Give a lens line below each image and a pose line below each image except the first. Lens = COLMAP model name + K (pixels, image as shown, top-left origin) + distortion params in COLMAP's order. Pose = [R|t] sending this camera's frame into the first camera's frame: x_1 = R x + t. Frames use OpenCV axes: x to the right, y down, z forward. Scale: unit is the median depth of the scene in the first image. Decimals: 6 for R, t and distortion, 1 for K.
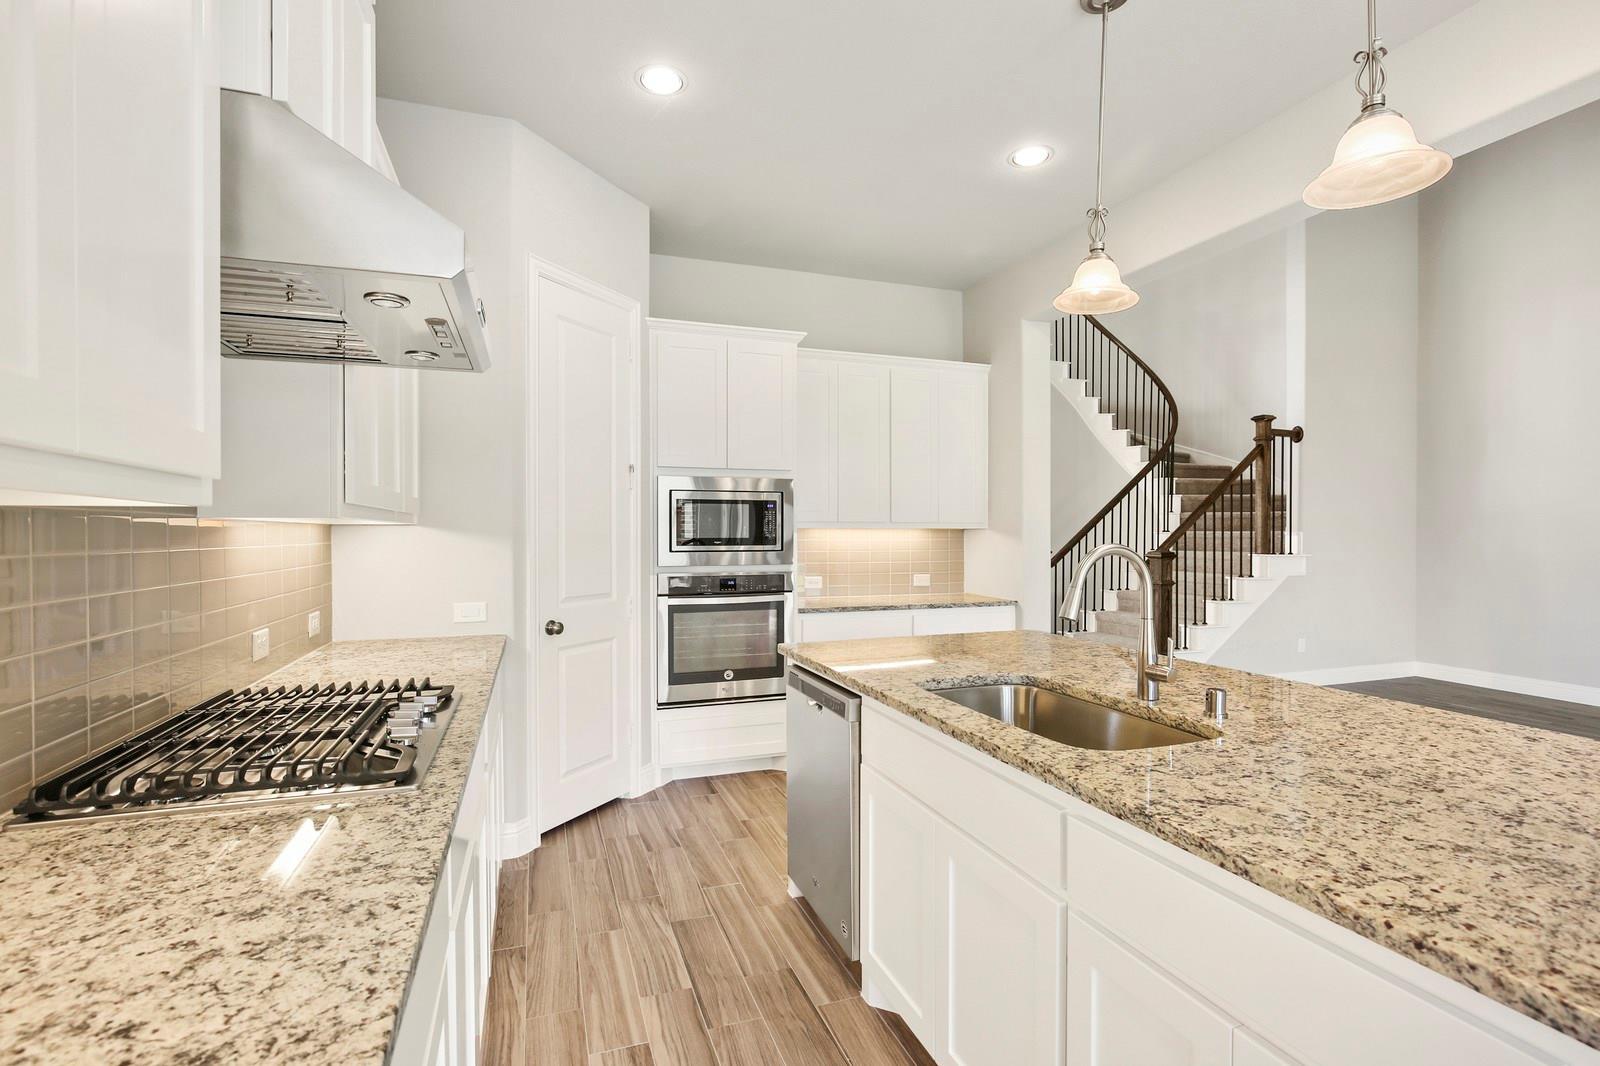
lens RADIAL K [[748.2, 0, 799.4], [0, 748.2, 536.3], [0, 0, 1]] dist [-0.005773, -0.000709]
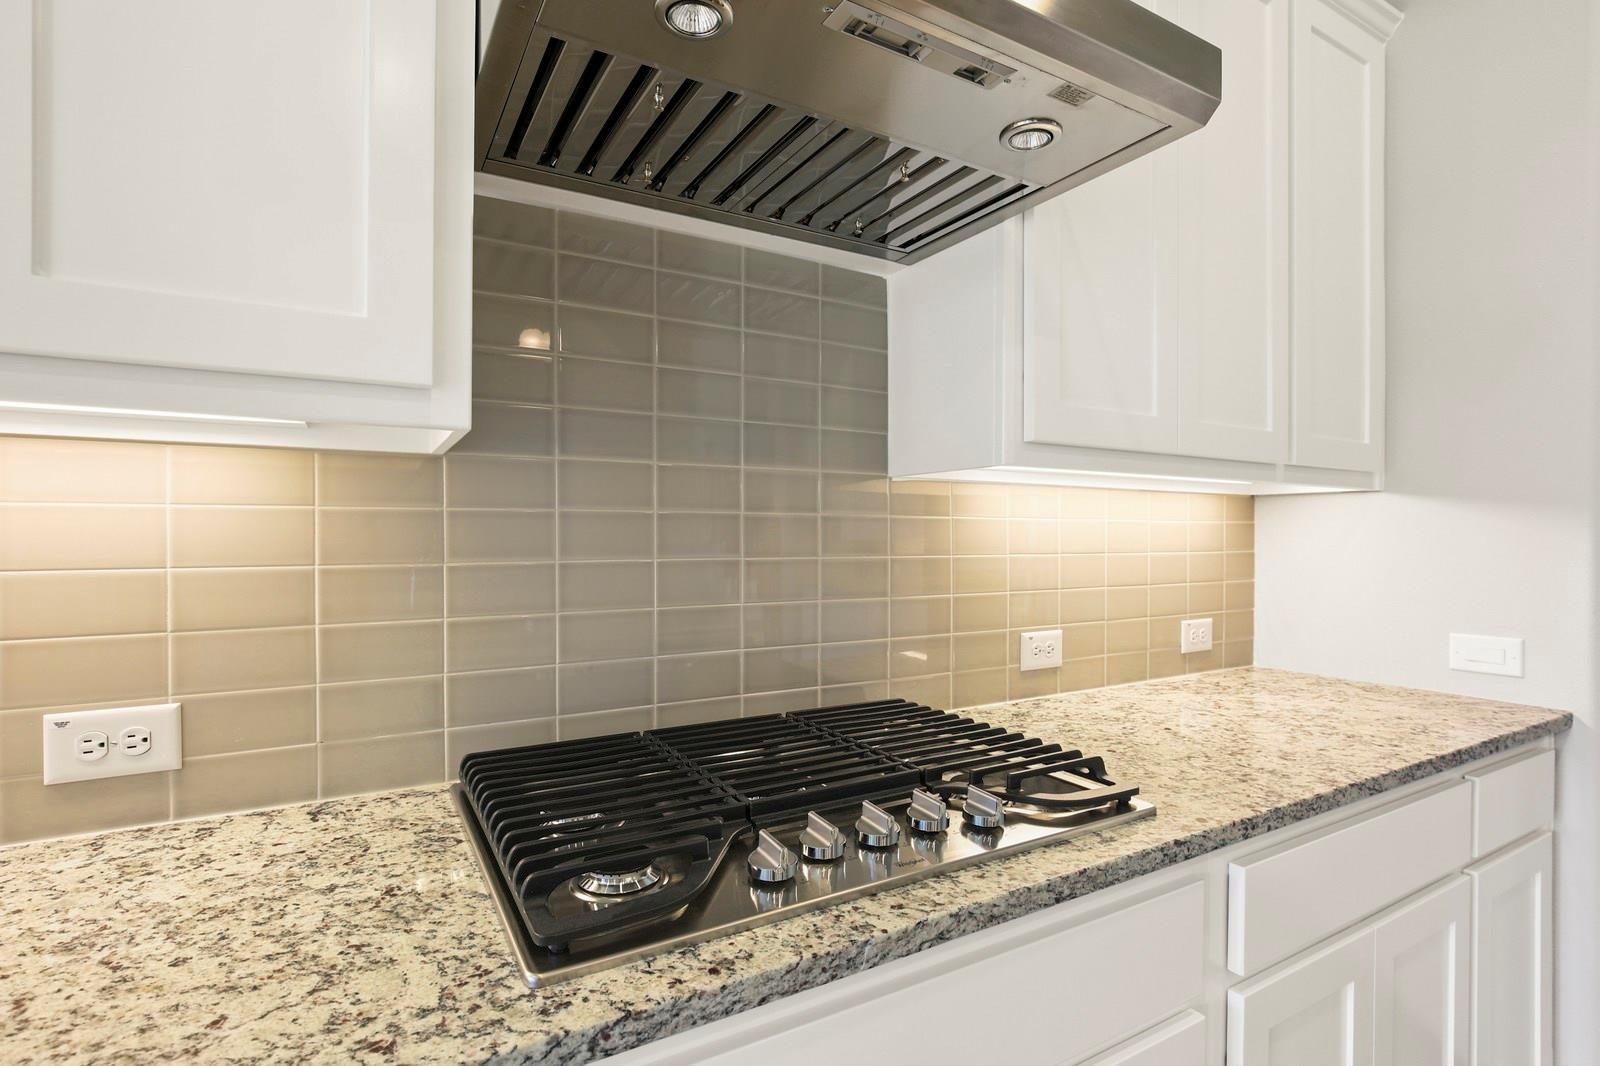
lens RADIAL K [[777.9, 0, 801.1], [0, 777.9, 532.9], [0, 0, 1]] dist [-0.004564, -0.000333]
pose [[0.186797, 0.005511, -0.982383, 0.003602], [-0.008177, 0.999958, 0.004055, 0.043095], [0.982364, 0.007275, 0.186835, 0.990648]]
